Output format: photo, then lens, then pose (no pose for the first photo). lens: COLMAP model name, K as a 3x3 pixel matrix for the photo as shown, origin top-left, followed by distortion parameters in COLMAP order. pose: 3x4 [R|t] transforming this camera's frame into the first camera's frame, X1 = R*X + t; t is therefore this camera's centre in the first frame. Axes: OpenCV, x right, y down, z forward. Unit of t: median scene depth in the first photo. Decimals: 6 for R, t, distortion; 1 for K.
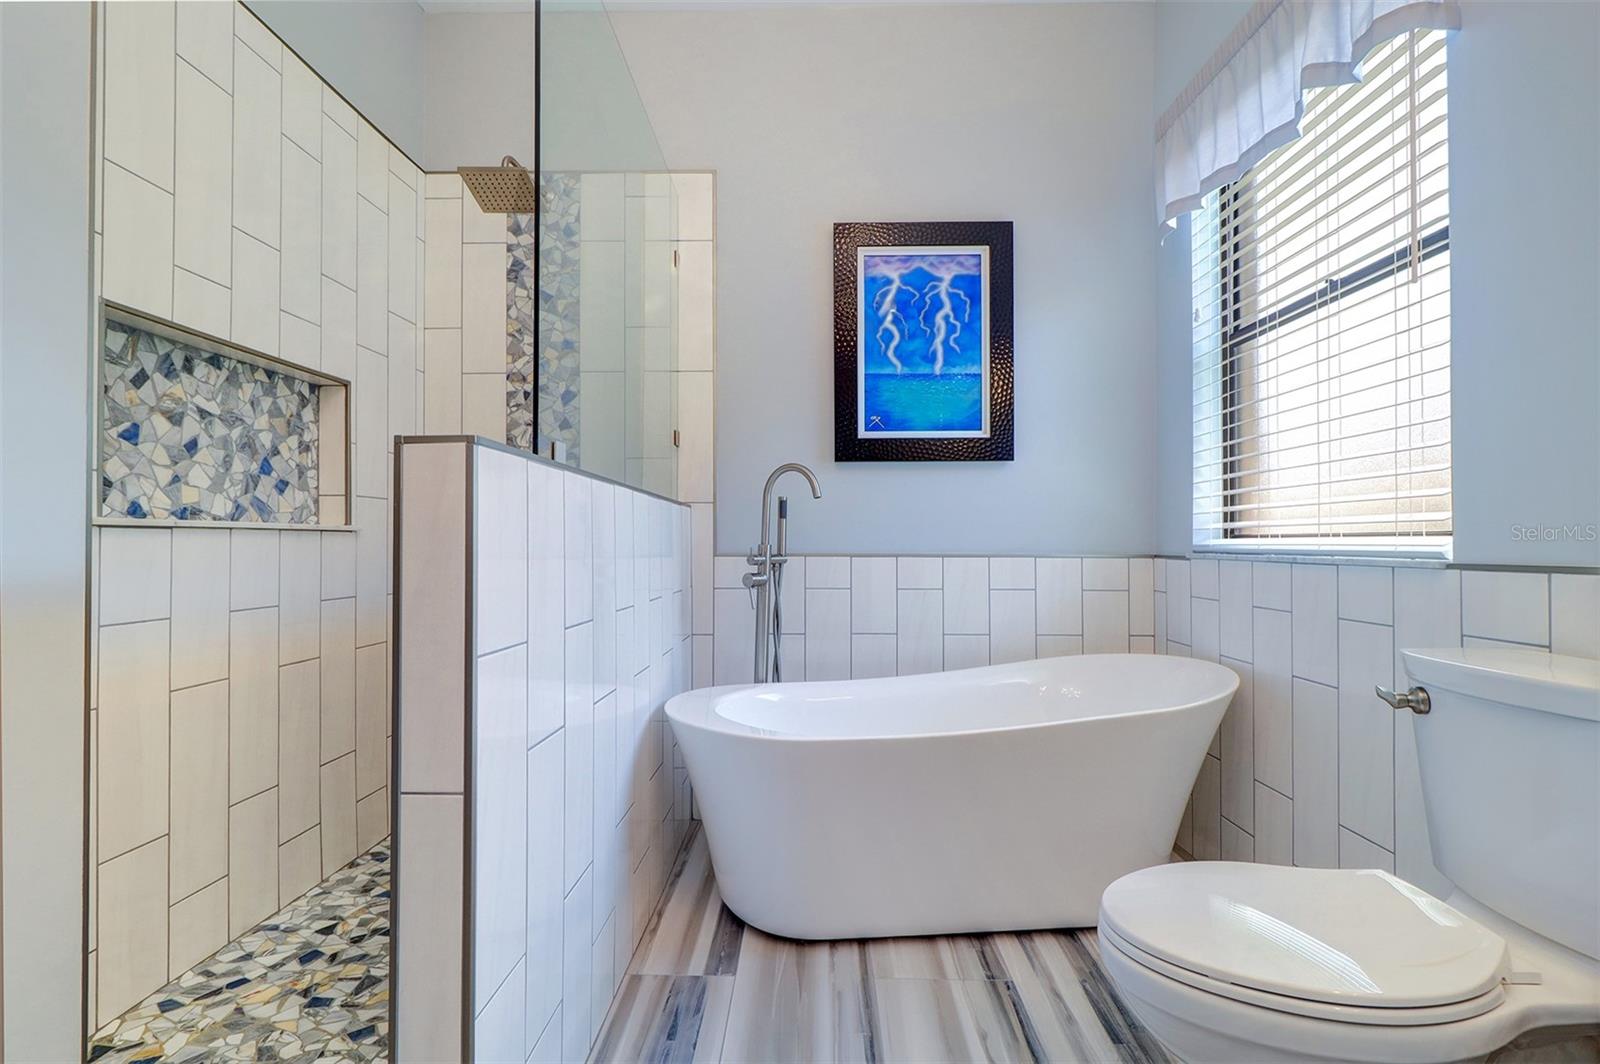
lens RADIAL K [[761.8, 0, 800.0], [0, 761.8, 532.0], [0, 0, 1]] dist [0.002437, 0.000278]
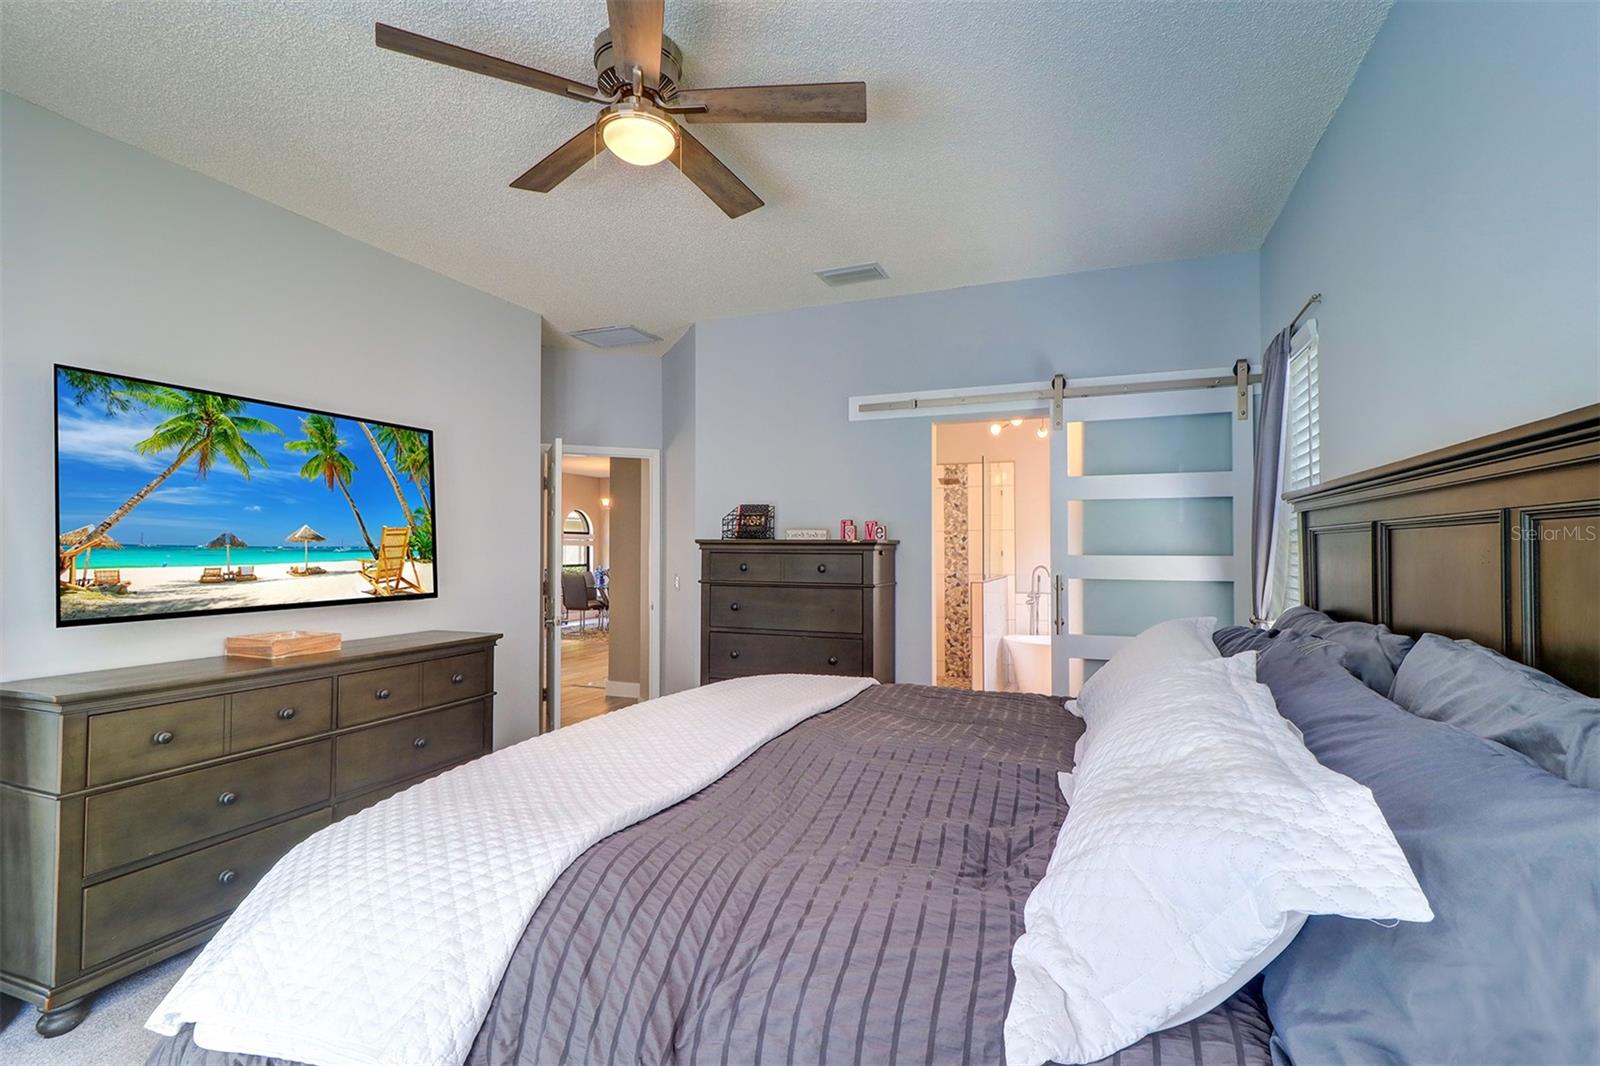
lens RADIAL K [[761.8, 0, 800.0], [0, 761.8, 533.0], [0, 0, 1]] dist [0.002437, 0.000278]
pose [[0.940156, -0.007397, -0.340663, 0.119583], [0.002358, 0.999882, -0.015205, -0.171961], [0.340735, 0.013492, 0.940062, -2.237489]]
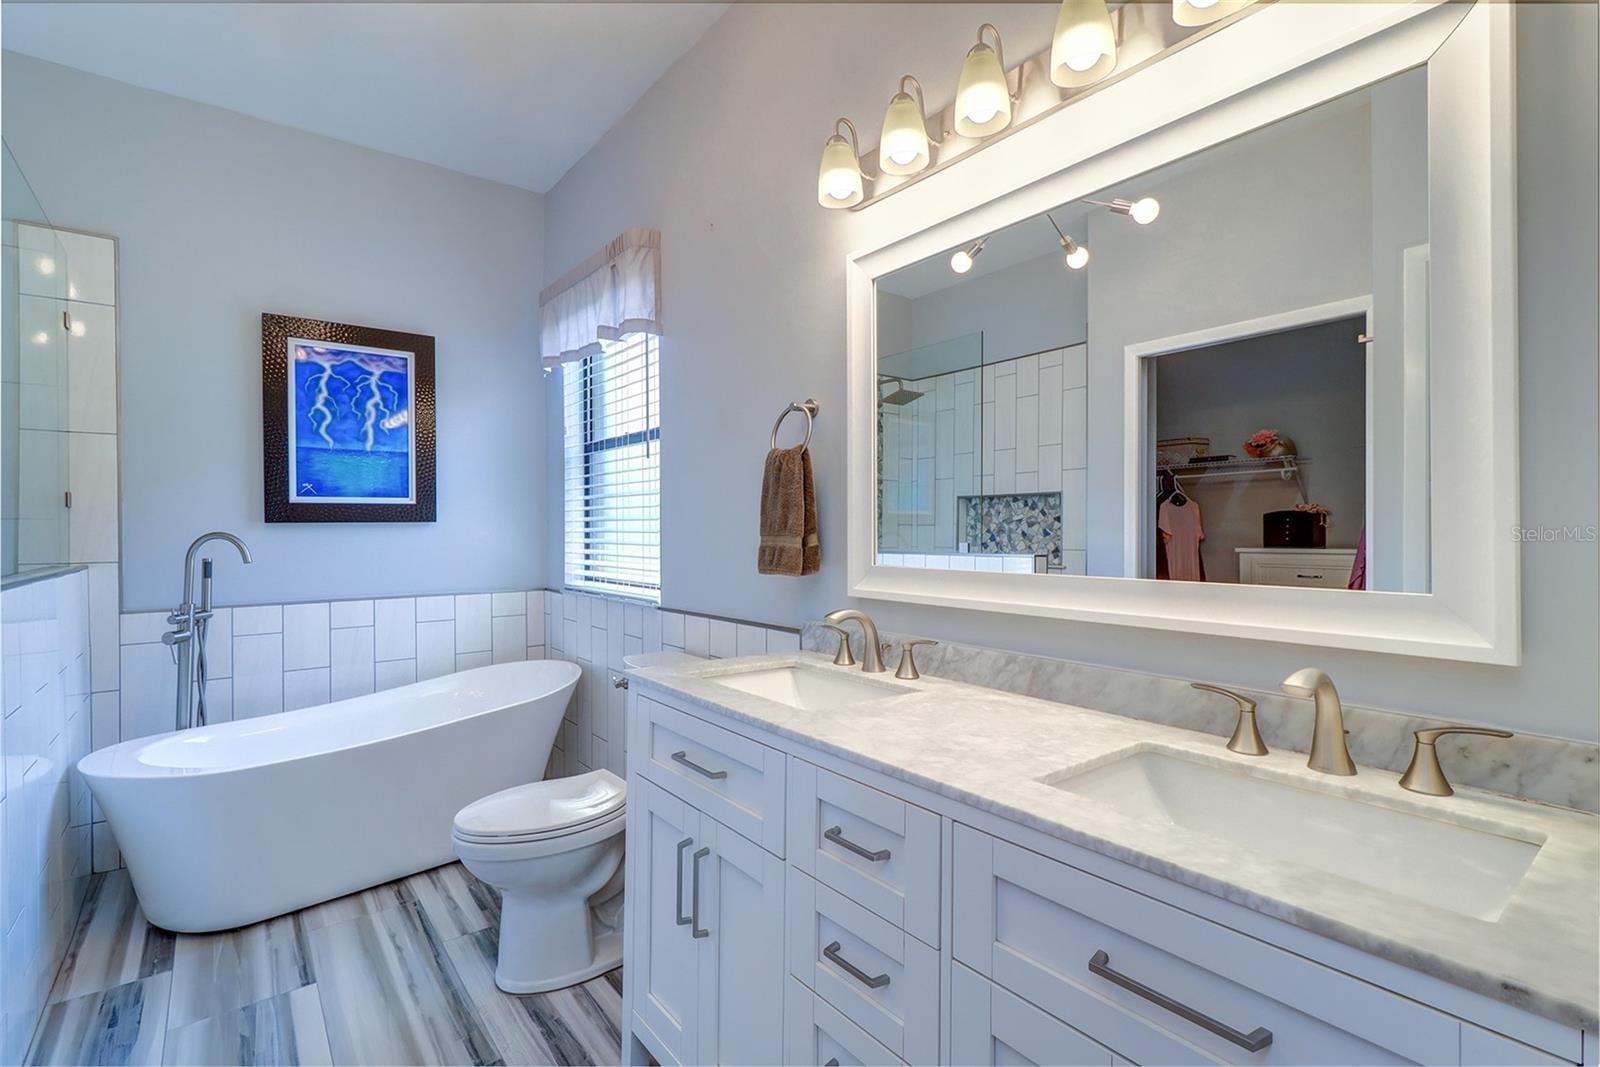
lens RADIAL K [[754.1, 0, 822.0], [0, 754.1, 521.2], [0, 0, 1]] dist [0.000722, -0.000794]
pose [[0.769643, -0.004851, 0.638456, -0.034296], [0.001577, 0.999983, 0.005697, -0.103732], [-0.638472, -0.003378, 0.769638, -0.415394]]
